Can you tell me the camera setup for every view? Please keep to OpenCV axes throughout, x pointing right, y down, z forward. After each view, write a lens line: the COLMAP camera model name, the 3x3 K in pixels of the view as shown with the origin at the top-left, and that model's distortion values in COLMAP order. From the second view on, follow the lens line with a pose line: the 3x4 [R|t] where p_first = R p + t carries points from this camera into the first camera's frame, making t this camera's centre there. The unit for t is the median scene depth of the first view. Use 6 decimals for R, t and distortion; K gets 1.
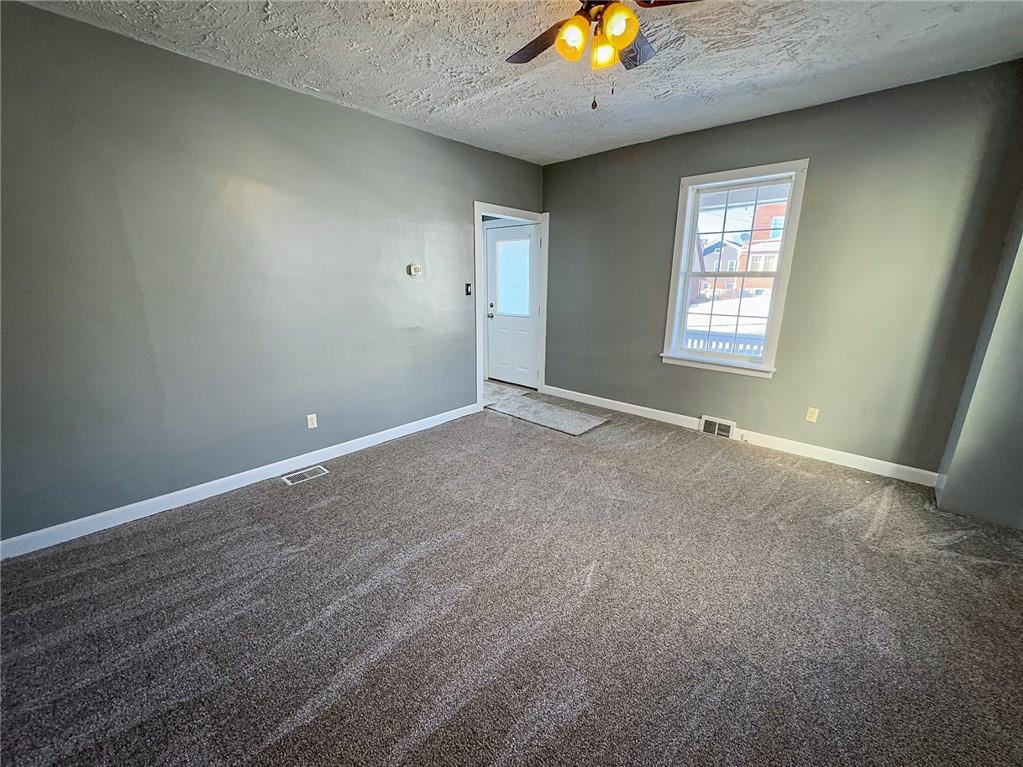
lens RADIAL K [[405.9, 0, 511.1], [0, 405.9, 382.8], [0, 0, 1]] dist [-0.004673, -0.000084]
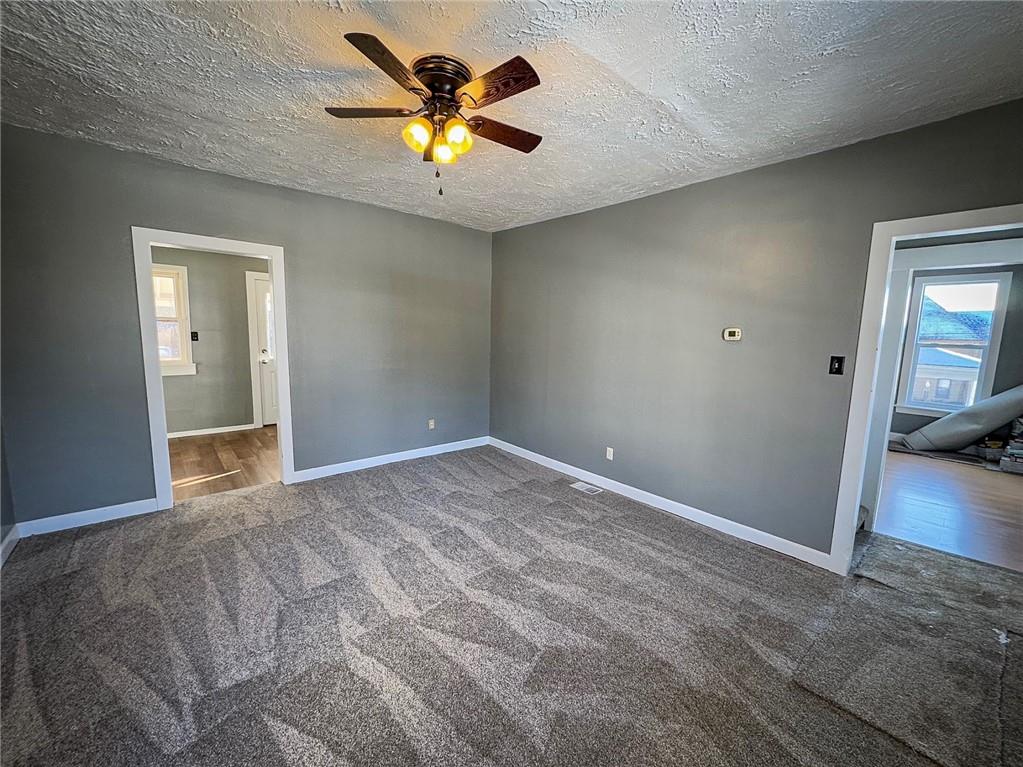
lens RADIAL K [[405.9, 0, 509.2], [0, 405.9, 385.5], [0, 0, 1]] dist [-0.004673, -0.000084]
pose [[-0.109838, 0.125864, -0.985948, 0.601528], [-0.275460, 0.949241, 0.151865, -0.168216], [0.955017, 0.288270, -0.069592, 0.613357]]
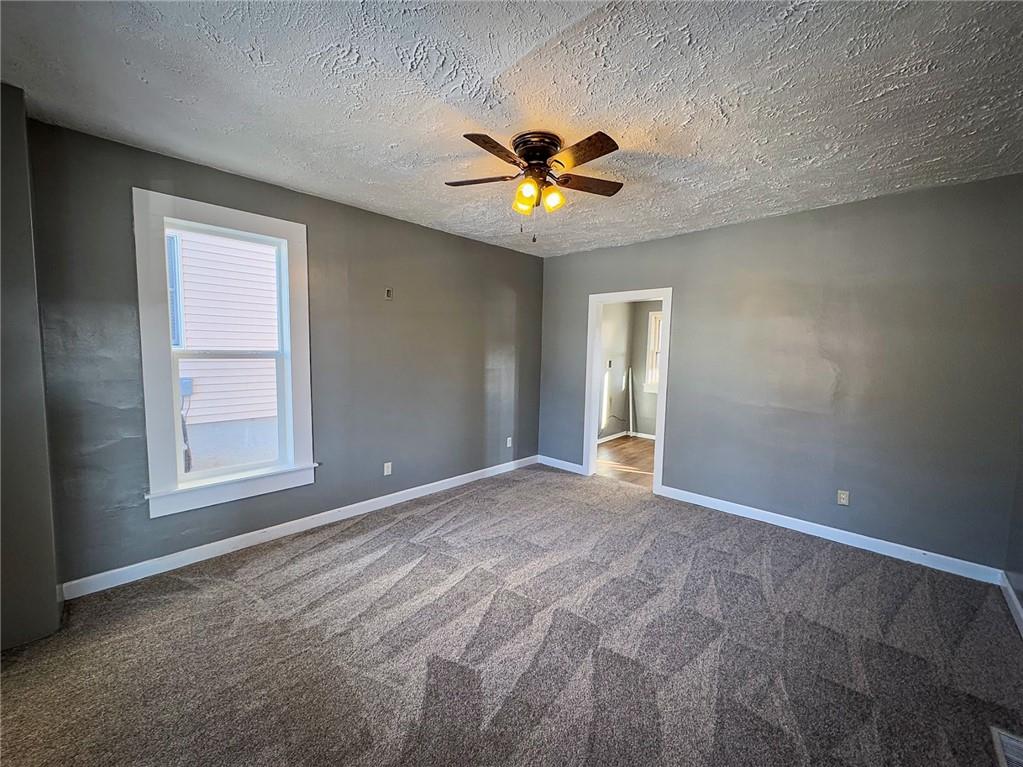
lens RADIAL K [[405.9, 0, 514.2], [0, 405.9, 384.8], [0, 0, 1]] dist [-0.004673, -0.000084]
pose [[-0.999698, -0.022655, 0.009479, 0.107381], [-0.018198, 0.942573, 0.333505, -0.291723], [-0.016490, 0.333232, -0.942701, 1.059620]]
